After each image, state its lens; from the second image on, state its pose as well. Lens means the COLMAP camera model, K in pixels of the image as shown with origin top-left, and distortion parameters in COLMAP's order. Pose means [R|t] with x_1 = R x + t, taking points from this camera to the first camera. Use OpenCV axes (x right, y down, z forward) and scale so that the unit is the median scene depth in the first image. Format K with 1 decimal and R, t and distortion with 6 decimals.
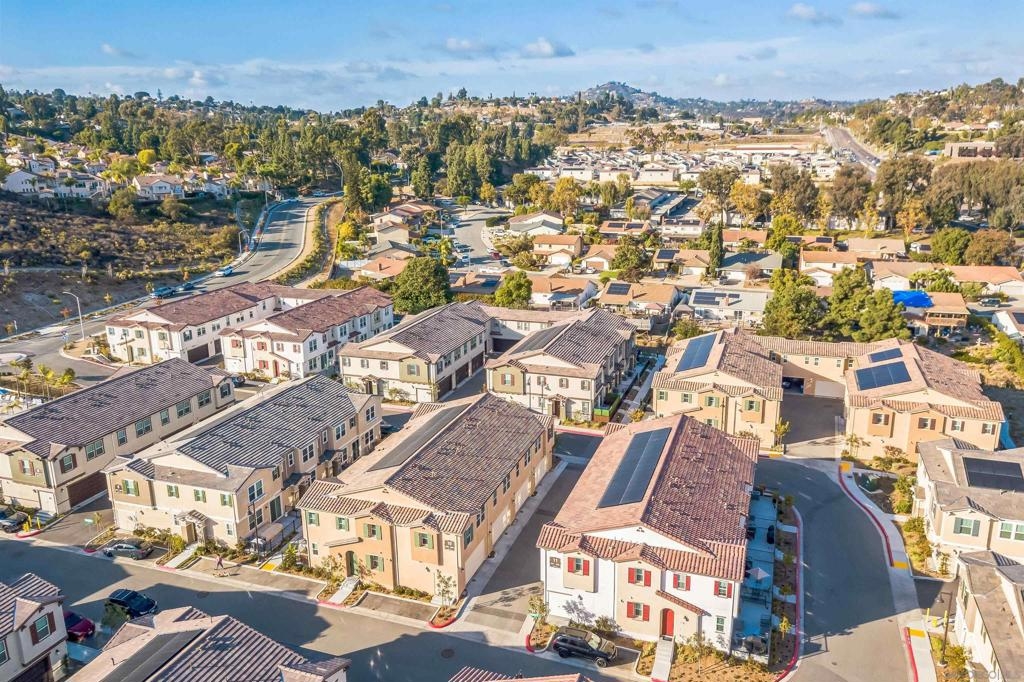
lens RADIAL K [[762.0, 0, 512.0], [0, 762.0, 341.0], [0, 0, 1]] dist [0.033147, -0.000301]
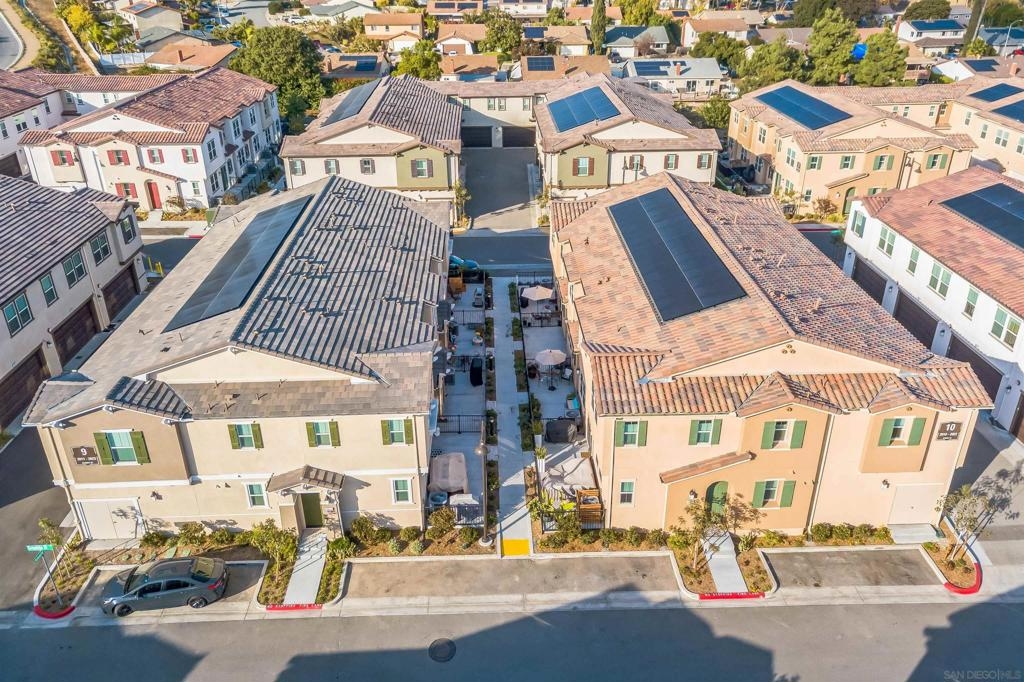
lens RADIAL K [[772.1, 0, 511.1], [0, 772.1, 329.8], [0, 0, 1]] dist [0.028171, 0.003390]
pose [[0.931321, -0.159366, 0.327480, -0.428138], [0.092635, 0.973263, 0.210186, 0.059718], [-0.352221, -0.165415, 0.921183, 0.548980]]
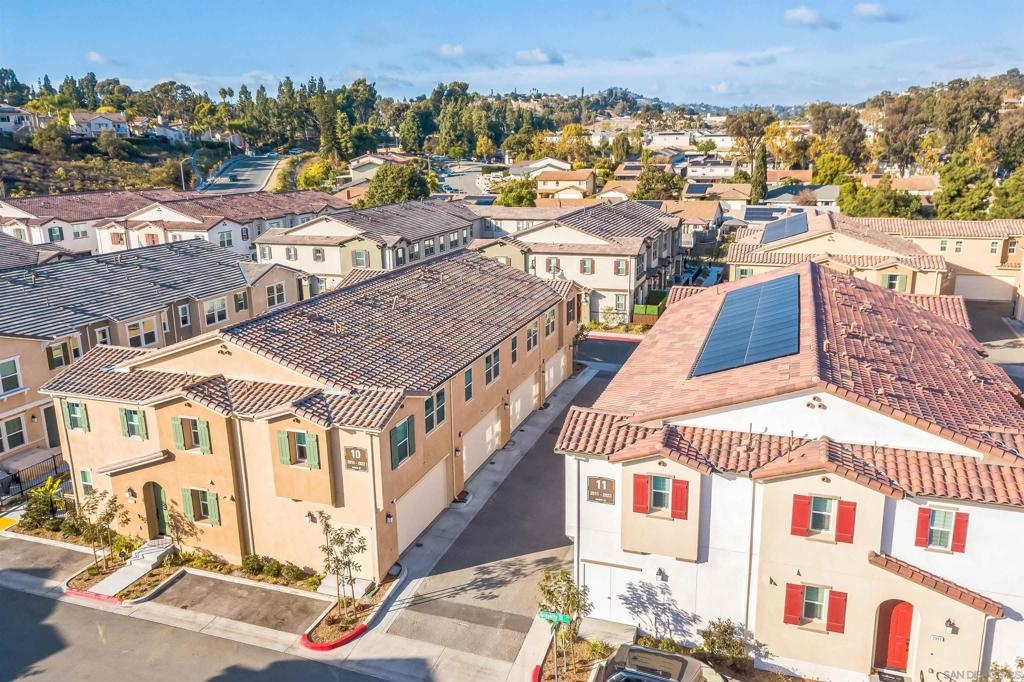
lens RADIAL K [[772.1, 0, 511.1], [0, 772.1, 329.8], [0, 0, 1]] dist [0.028171, 0.003390]
pose [[0.999984, -0.003919, -0.004115, 0.007829], [0.003819, 0.999705, -0.023974, 0.173790], [0.004207, 0.023958, 0.999704, 0.472316]]
